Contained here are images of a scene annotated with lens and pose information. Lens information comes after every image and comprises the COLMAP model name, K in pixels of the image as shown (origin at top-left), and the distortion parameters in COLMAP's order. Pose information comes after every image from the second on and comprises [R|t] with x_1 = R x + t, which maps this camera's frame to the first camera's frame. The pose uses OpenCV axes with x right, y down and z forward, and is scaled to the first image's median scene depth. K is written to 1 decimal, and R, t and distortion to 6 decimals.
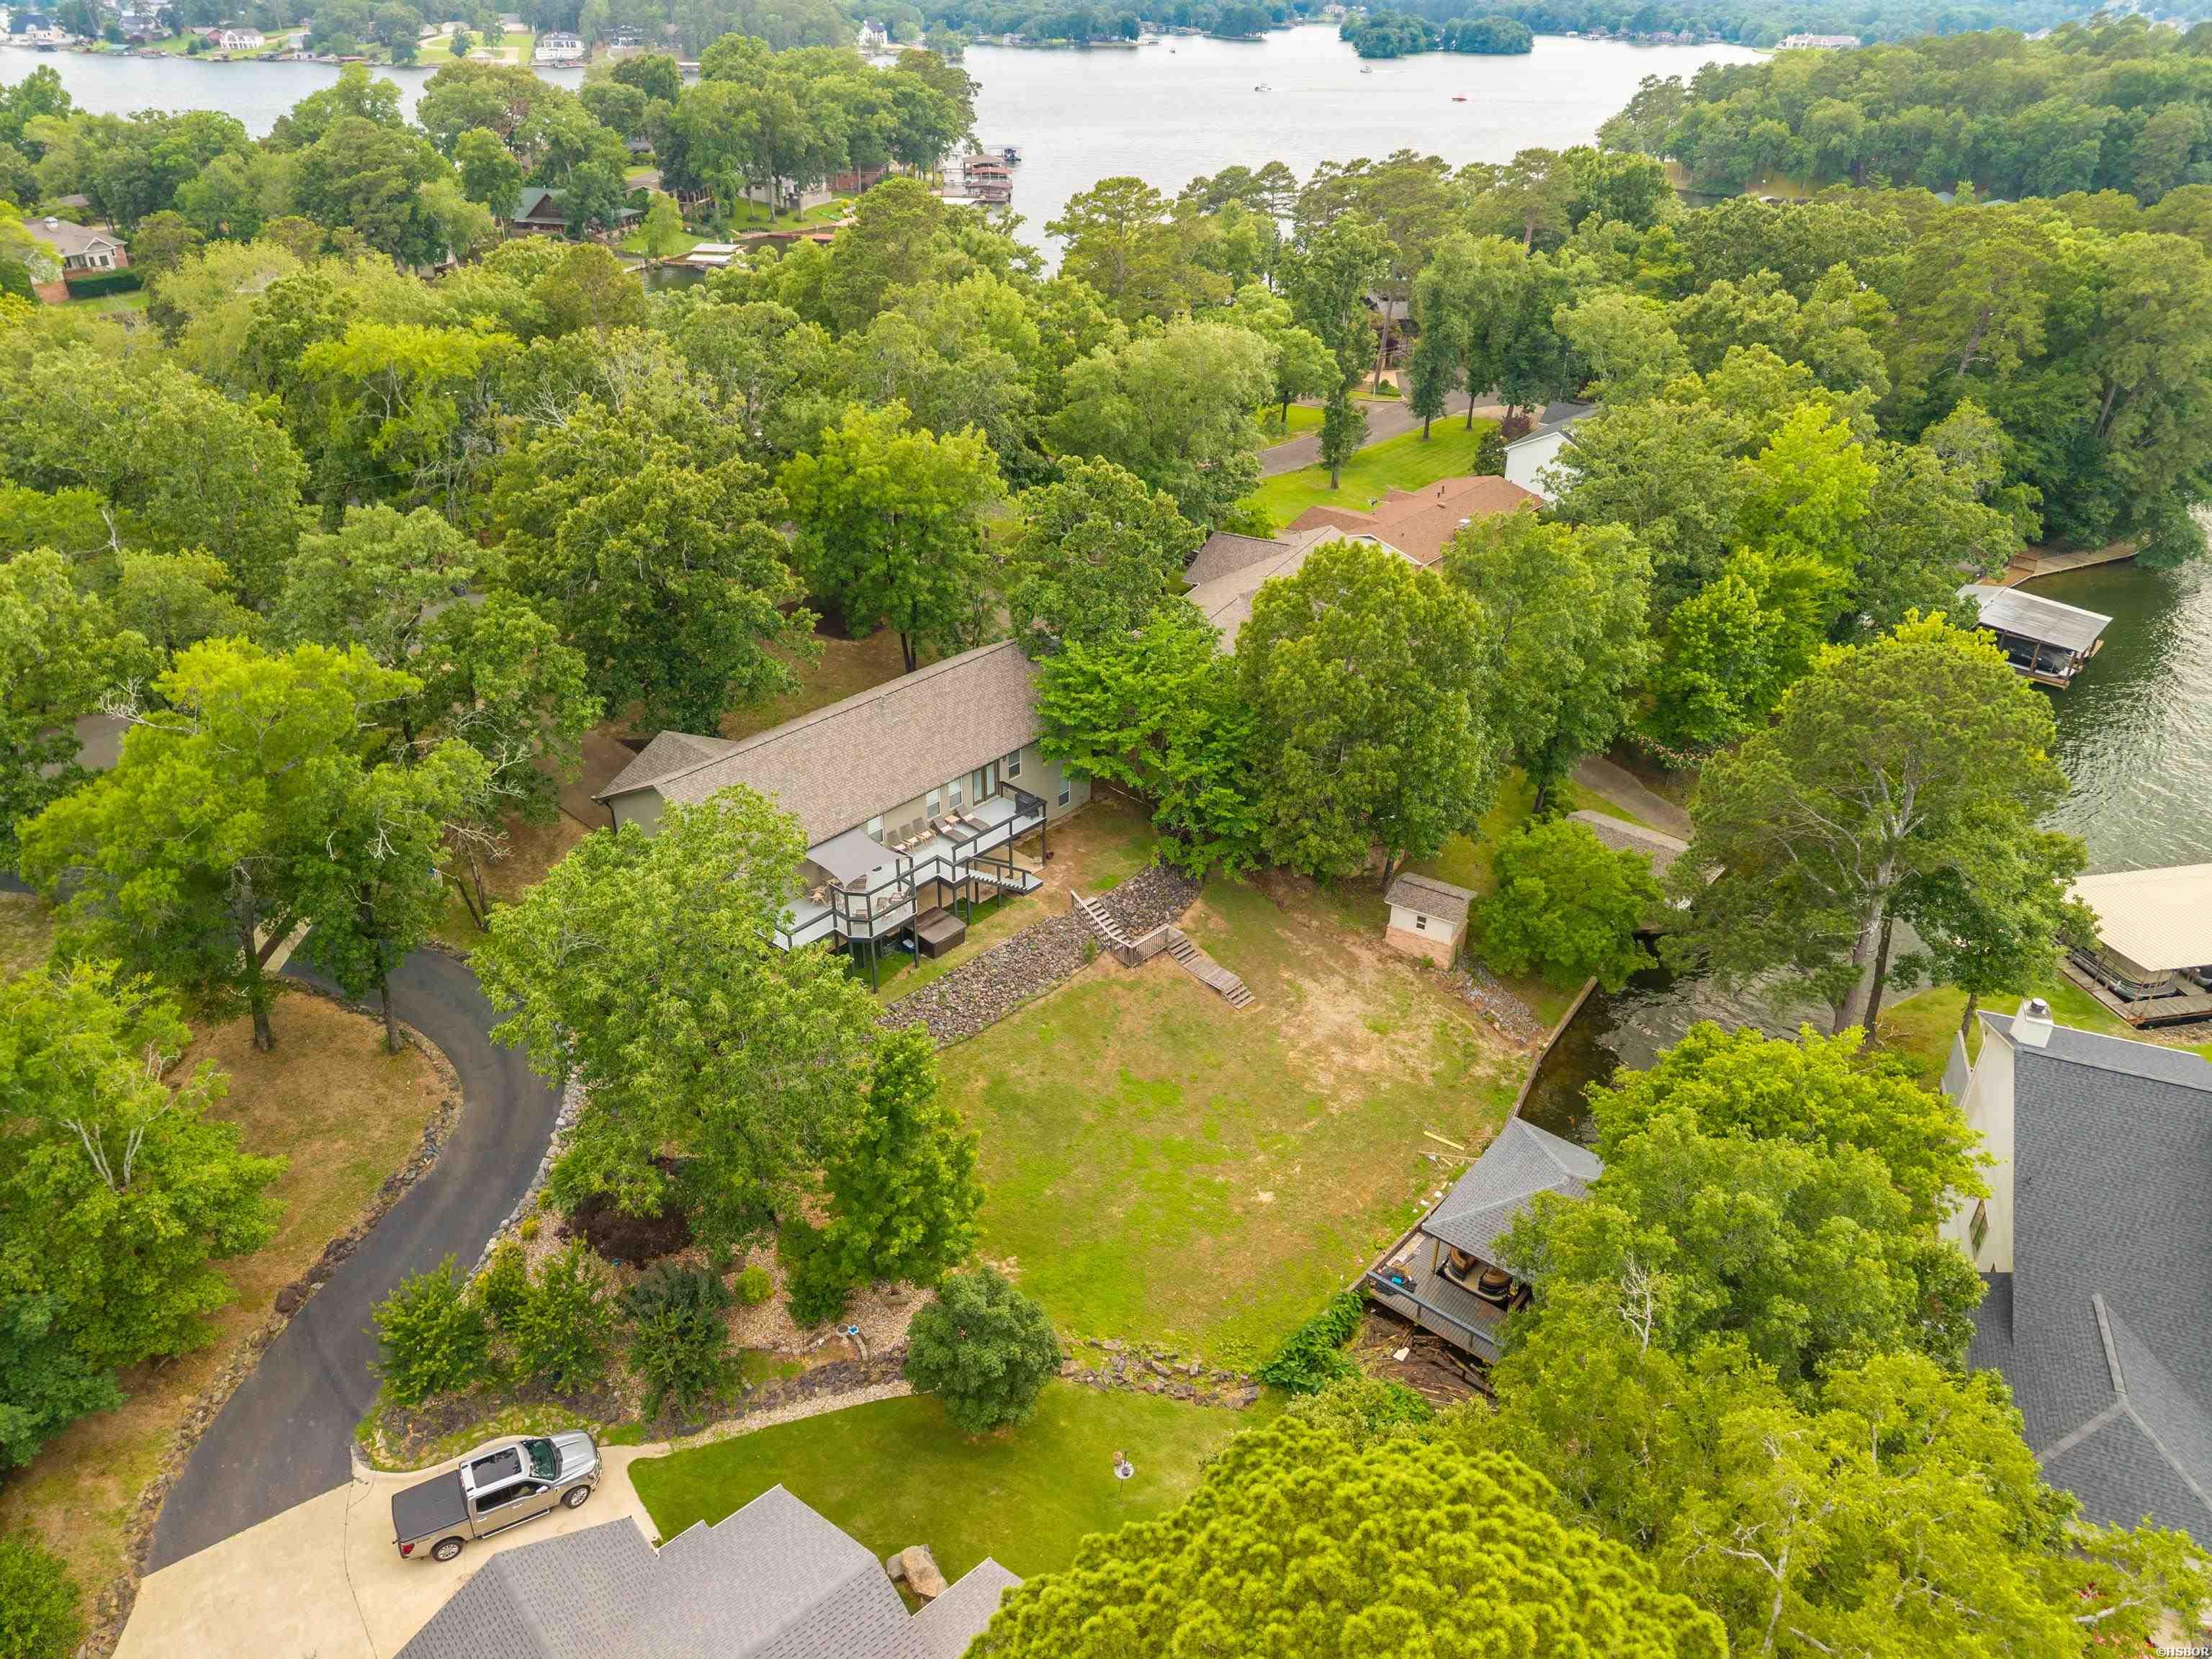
lens RADIAL K [[1501.5, 0, 1108.3], [0, 1501.5, 795.2], [0, 0, 1]] dist [0.014674, -0.008512]
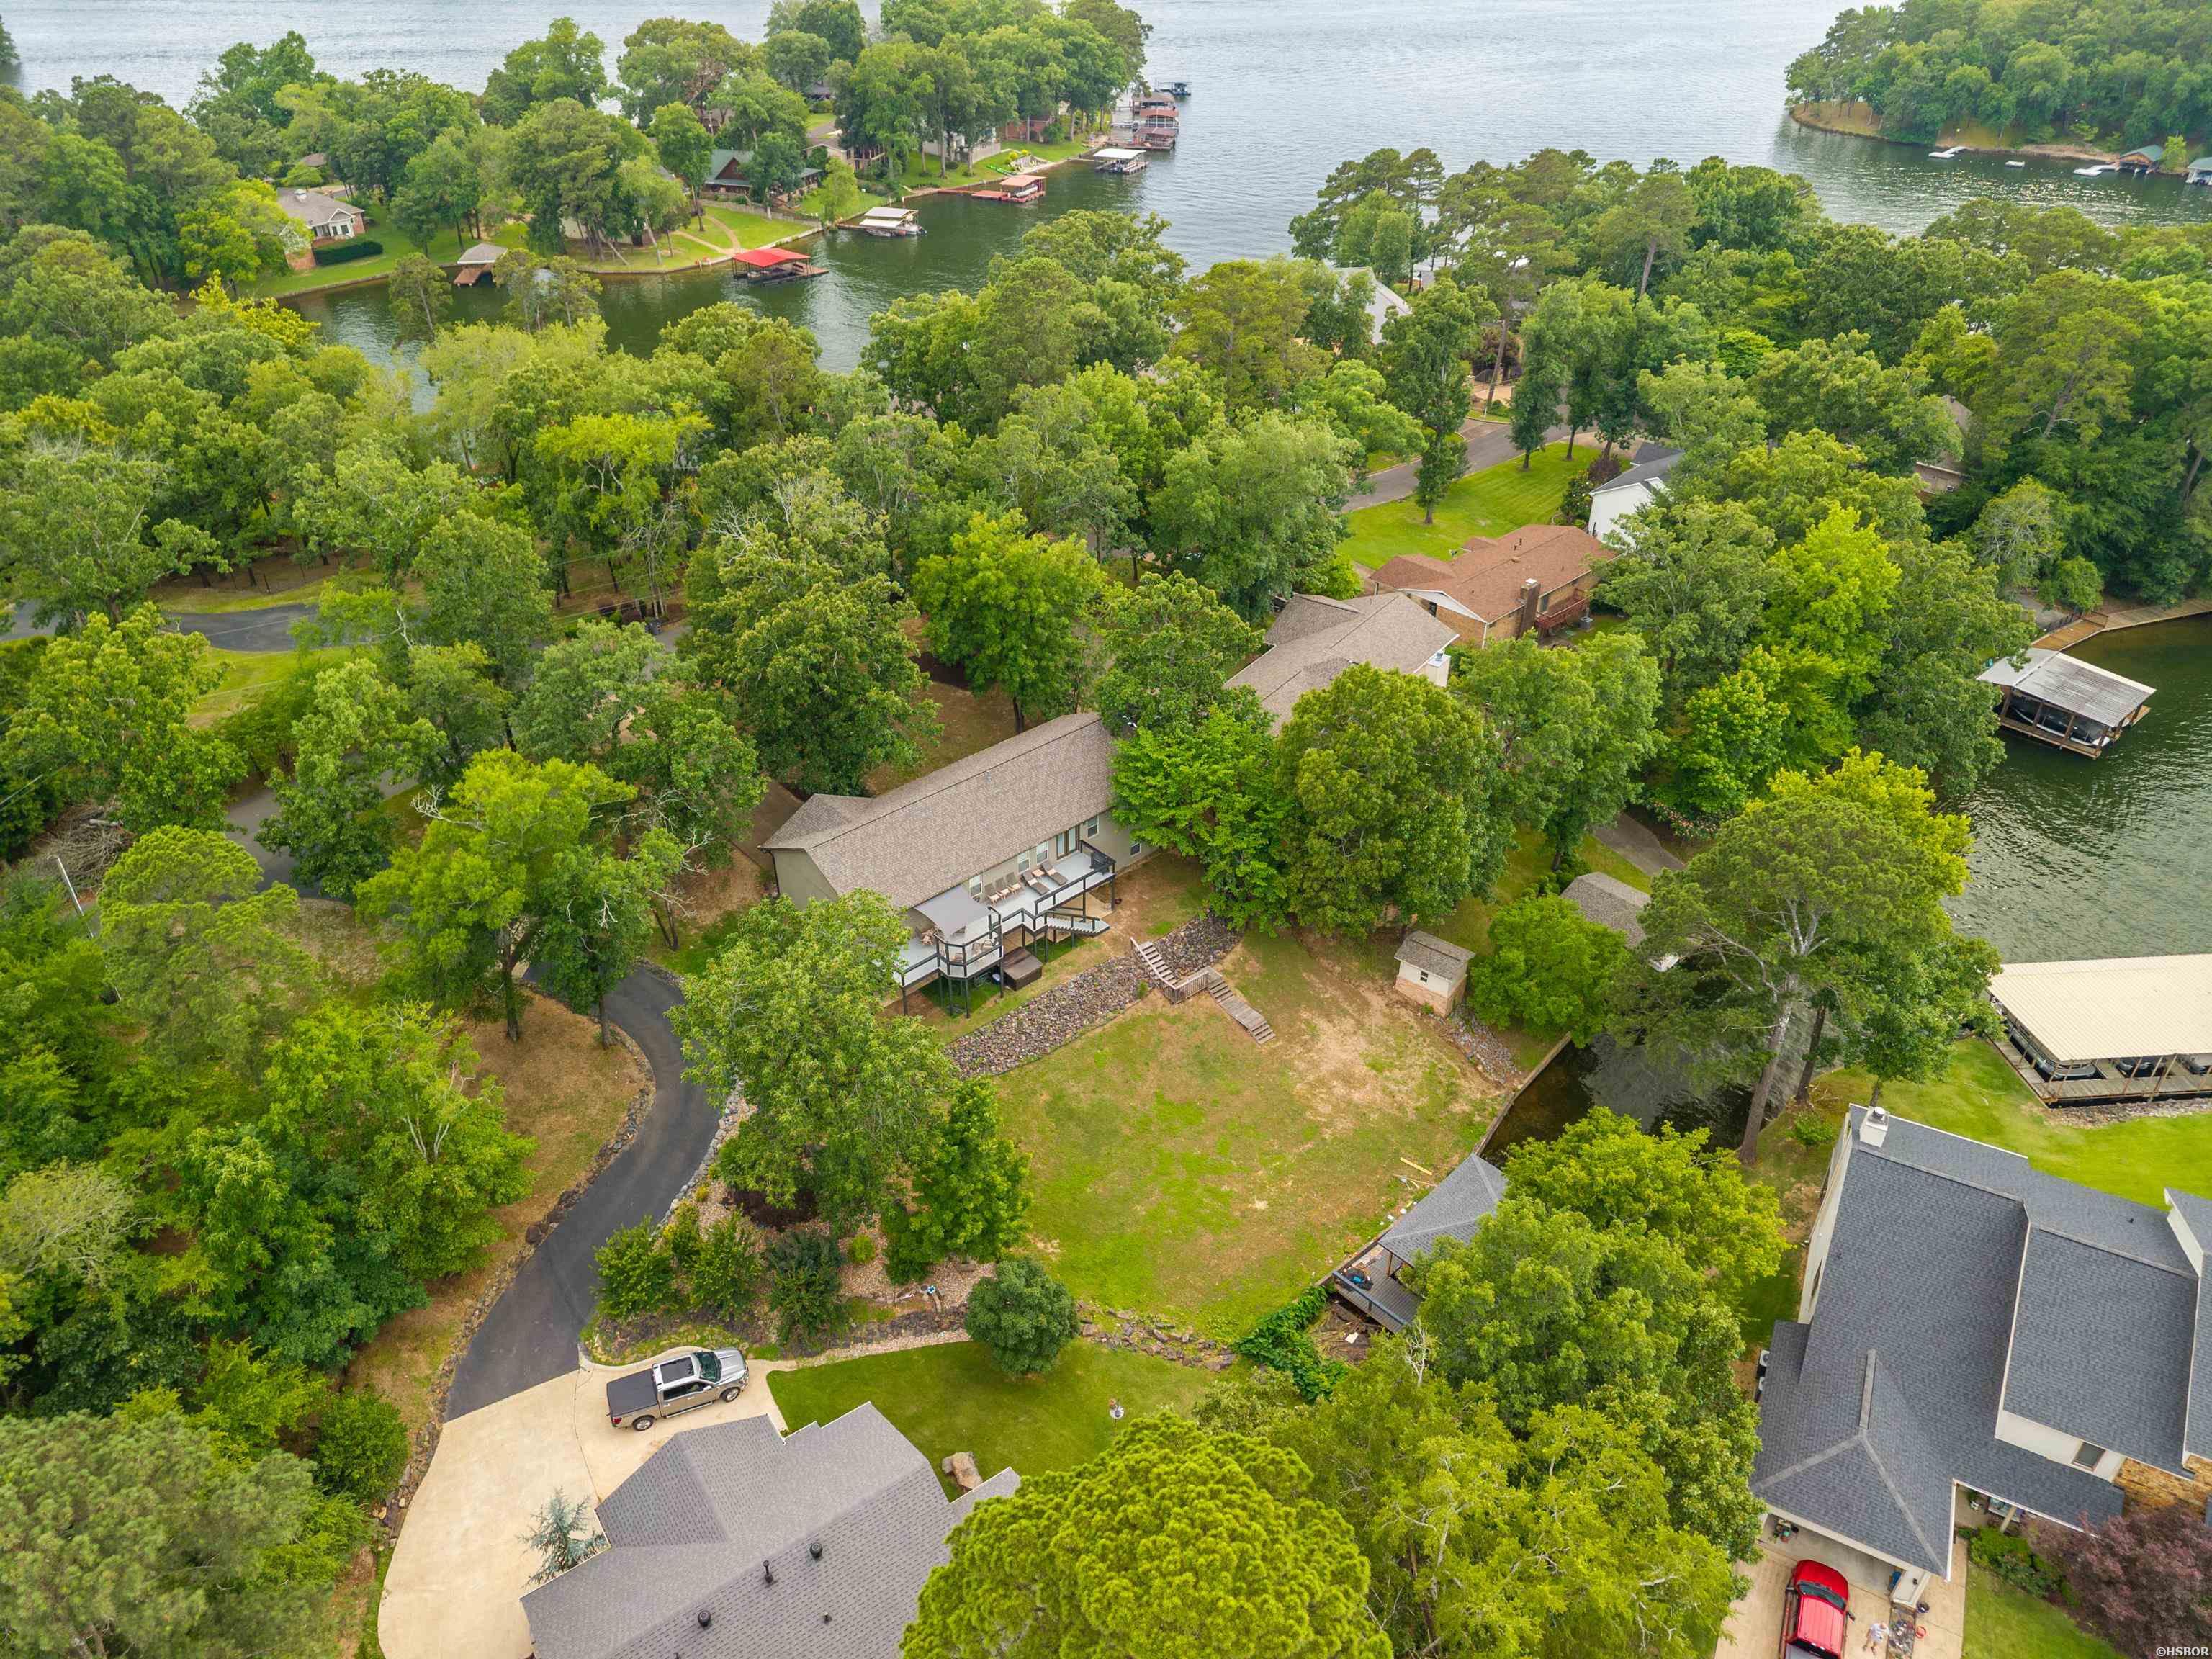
lens RADIAL K [[1501.5, 0, 1108.3], [0, 1501.5, 795.2], [0, 0, 1]] dist [0.014674, -0.008512]
pose [[0.993698, 0.052711, -0.098925, 0.072388], [-0.046007, 0.996564, 0.068868, -0.137552], [0.102215, -0.063883, 0.992709, -0.218211]]
